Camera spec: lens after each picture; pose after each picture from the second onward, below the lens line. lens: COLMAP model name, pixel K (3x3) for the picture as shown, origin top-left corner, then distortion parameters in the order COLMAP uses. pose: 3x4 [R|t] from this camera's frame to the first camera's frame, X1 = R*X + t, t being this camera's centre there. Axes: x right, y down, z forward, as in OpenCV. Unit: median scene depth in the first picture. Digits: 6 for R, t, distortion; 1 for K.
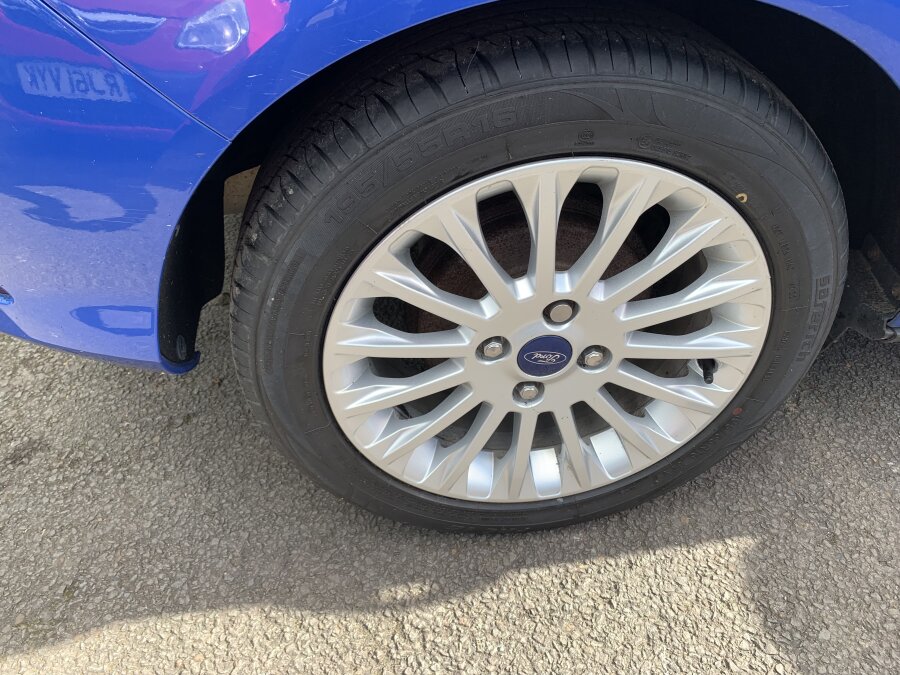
lens RADIAL K [[687.7, 0, 450.6], [0, 687.7, 337.9], [0, 0, 1]] dist [0.003100, 0.002511]
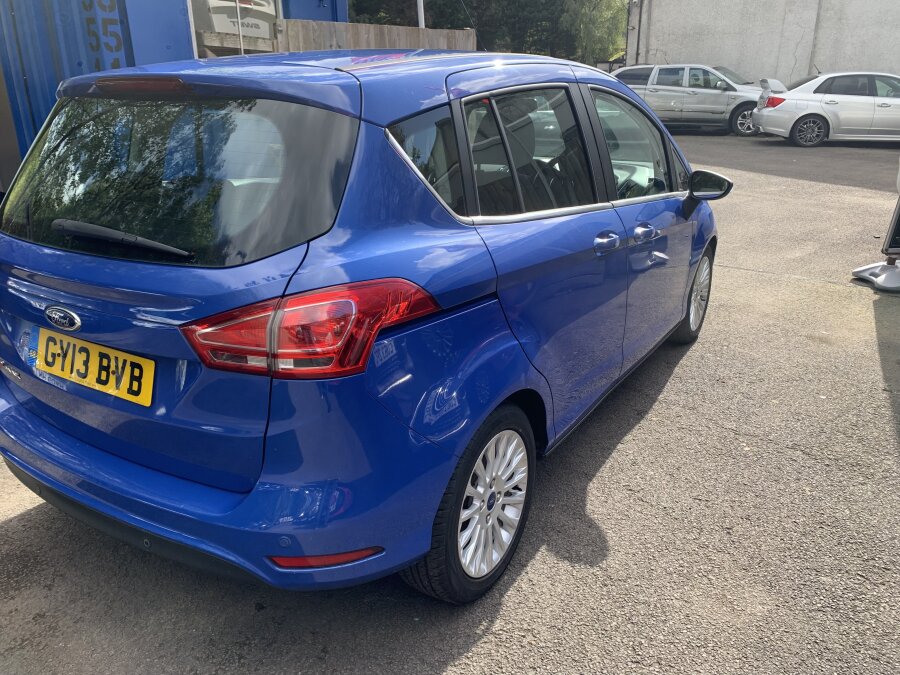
lens RADIAL K [[687.7, 0, 450.7], [0, 687.7, 339.1], [0, 0, 1]] dist [0.003100, 0.002511]
pose [[0.628511, -0.229946, 0.743033, -1.716560], [0.503109, 0.848730, -0.162910, -0.151602], [-0.593174, 0.476217, 0.649124, -0.989567]]
